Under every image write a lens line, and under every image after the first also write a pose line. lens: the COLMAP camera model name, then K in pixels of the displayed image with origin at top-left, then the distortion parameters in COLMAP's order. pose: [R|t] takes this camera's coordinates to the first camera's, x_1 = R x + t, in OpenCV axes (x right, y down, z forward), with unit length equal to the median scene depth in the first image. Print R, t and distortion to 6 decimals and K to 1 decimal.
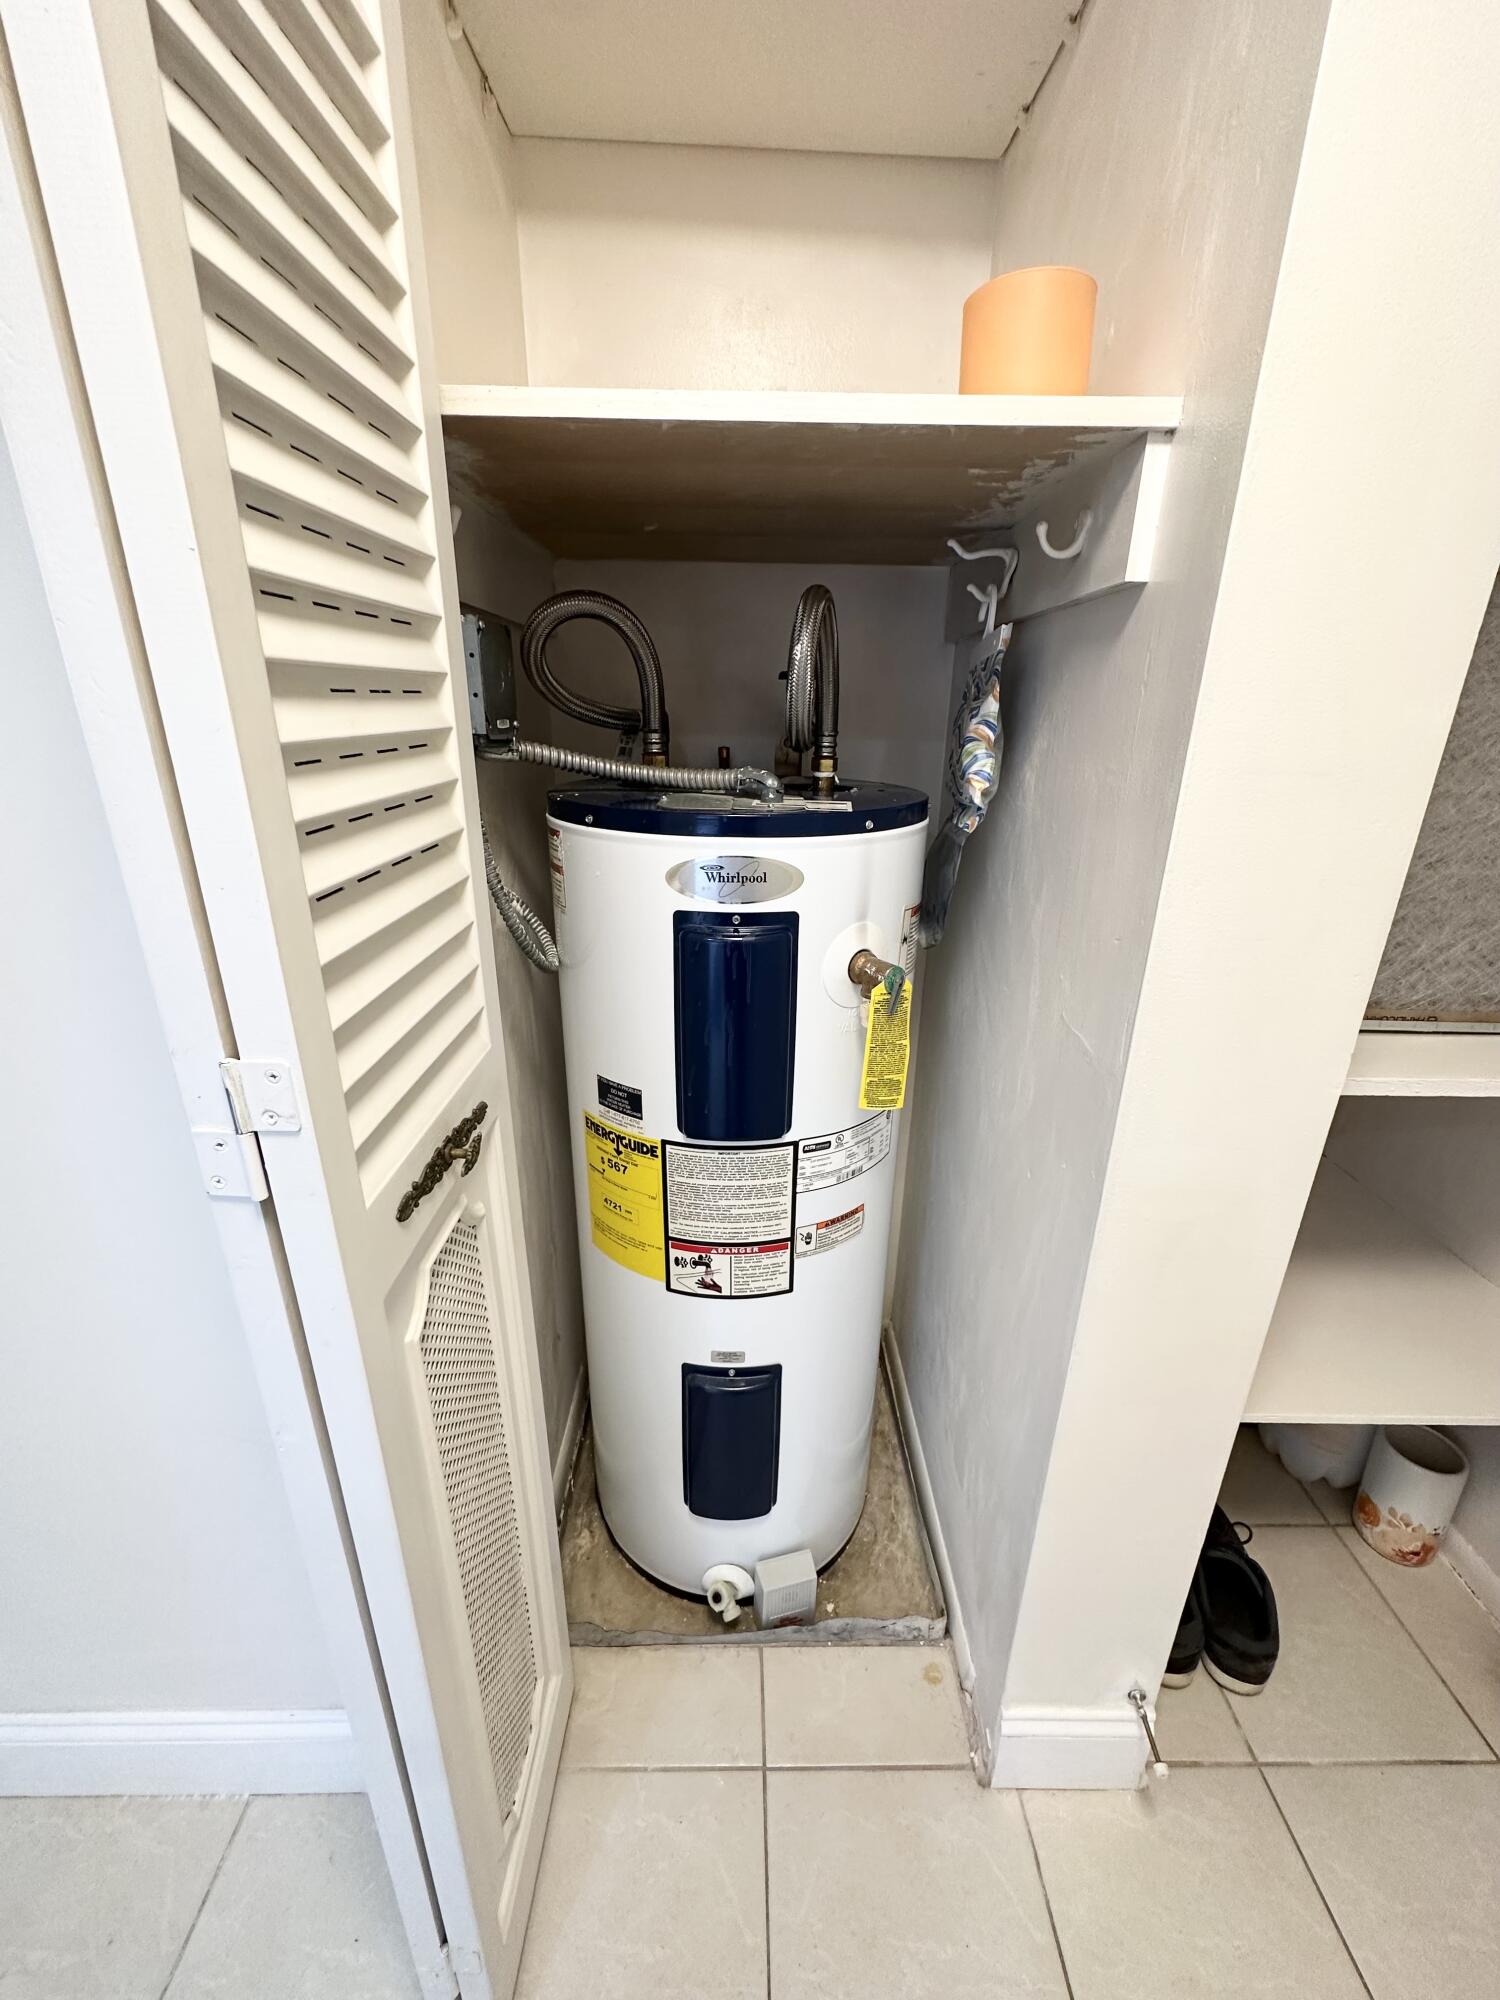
lens RADIAL K [[800.4, 0, 750.4], [0, 800.4, 999.3], [0, 0, 1]] dist [-0.004565, 0.001587]
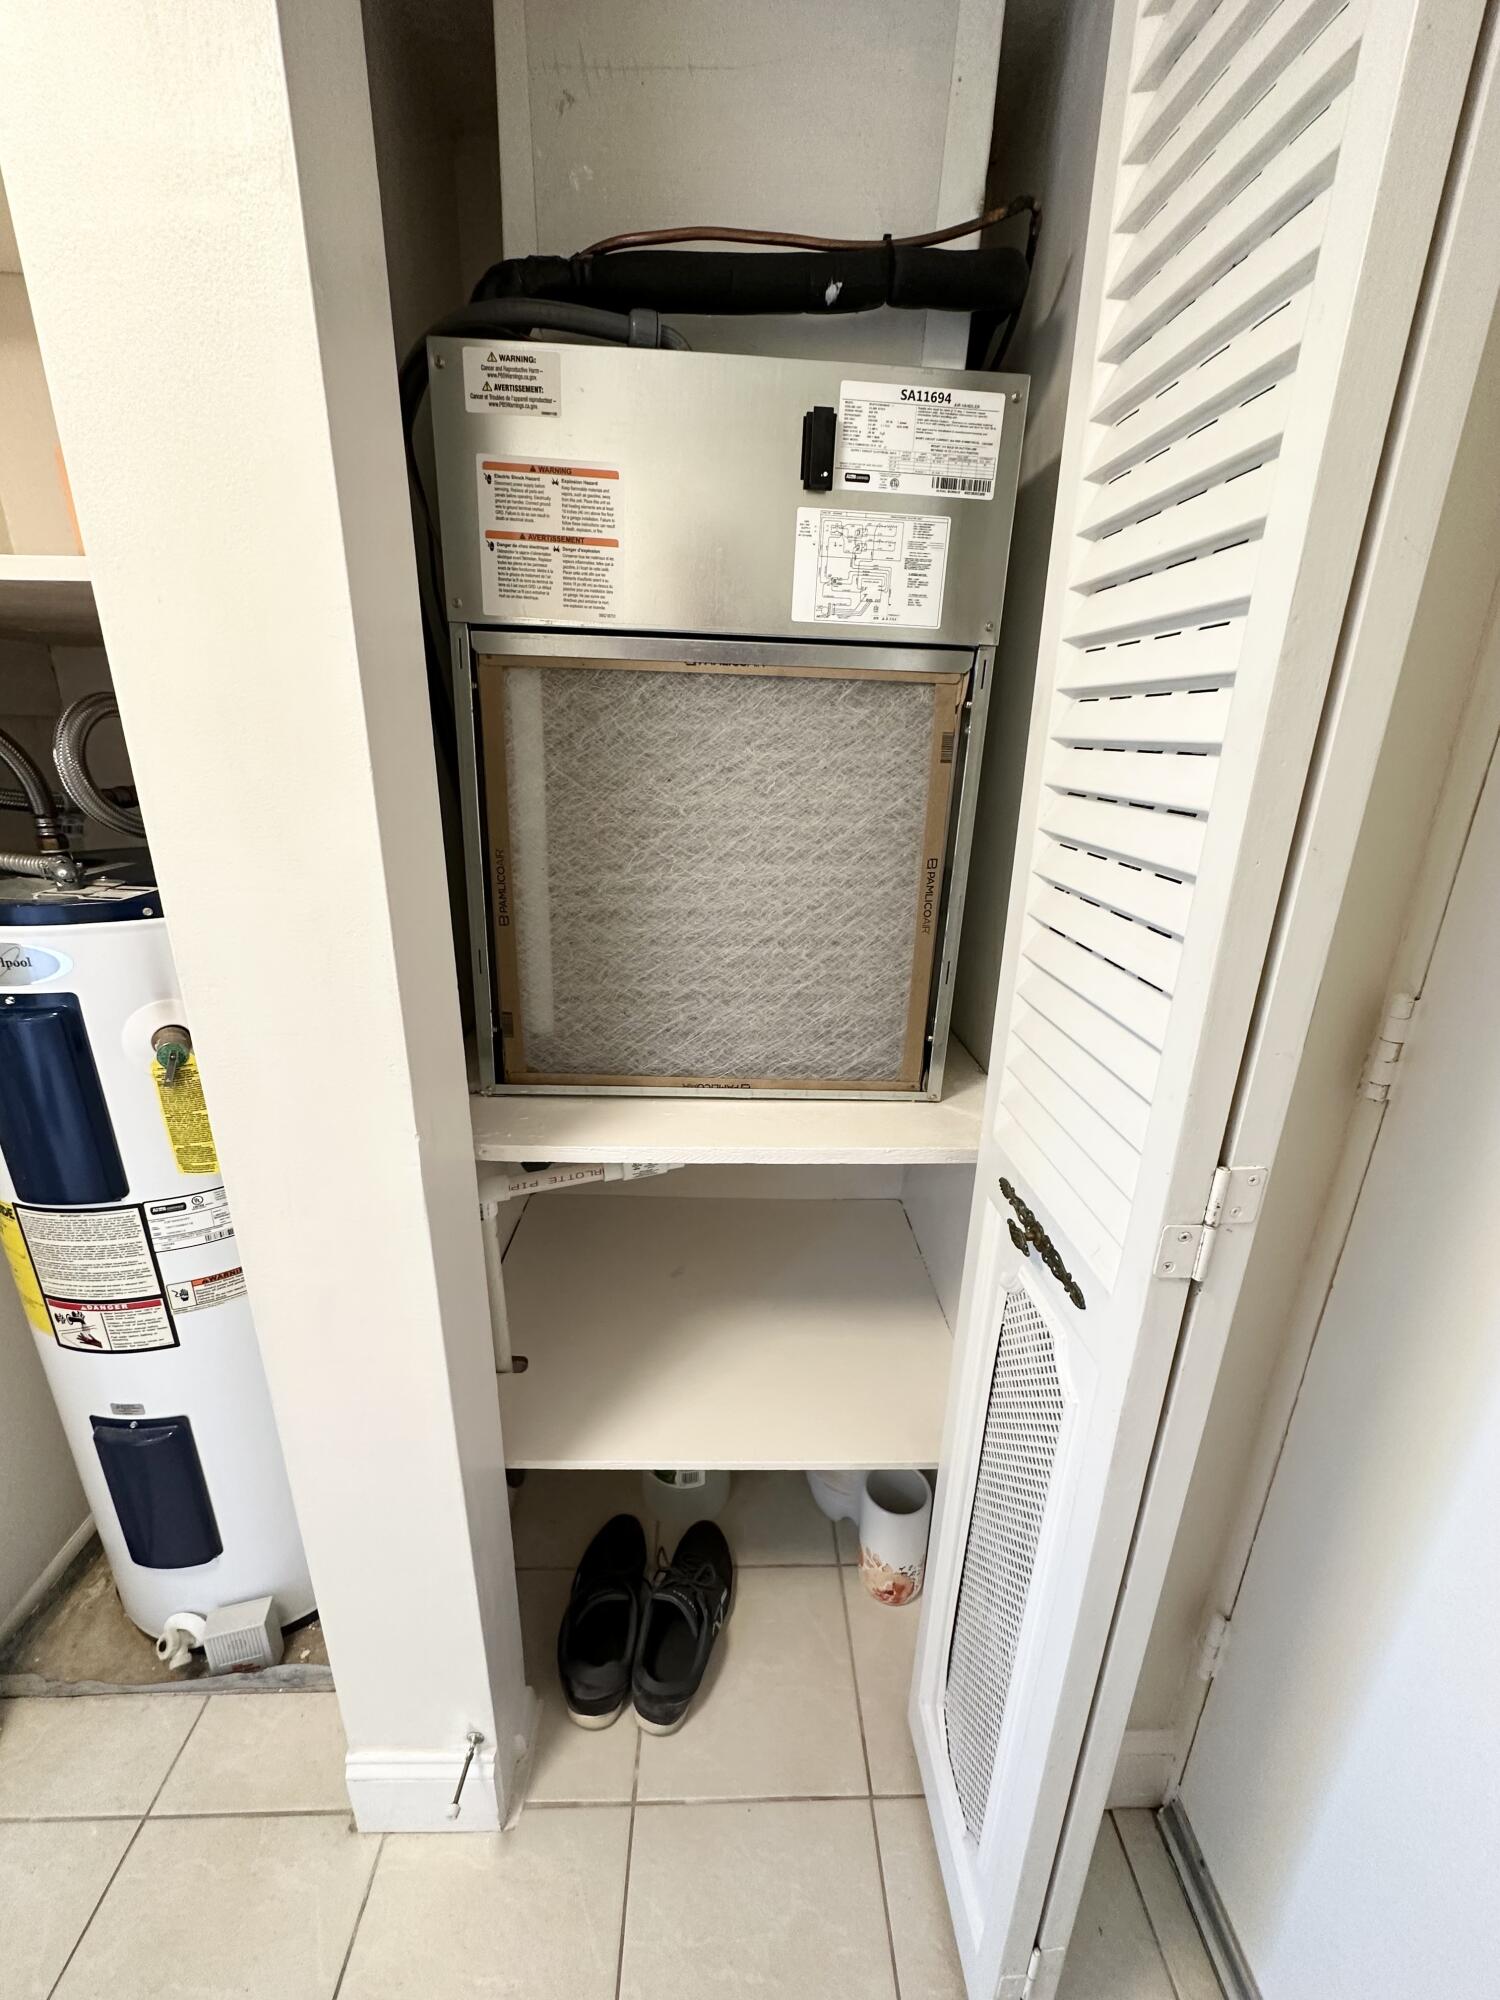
lens RADIAL K [[800.4, 0, 750.4], [0, 800.4, 999.3], [0, 0, 1]] dist [-0.004565, 0.001587]
pose [[0.999818, -0.000456, 0.019095, 0.799408], [0.001067, 0.999487, -0.032000, -0.055242], [-0.019071, 0.032014, 0.999305, -0.075795]]
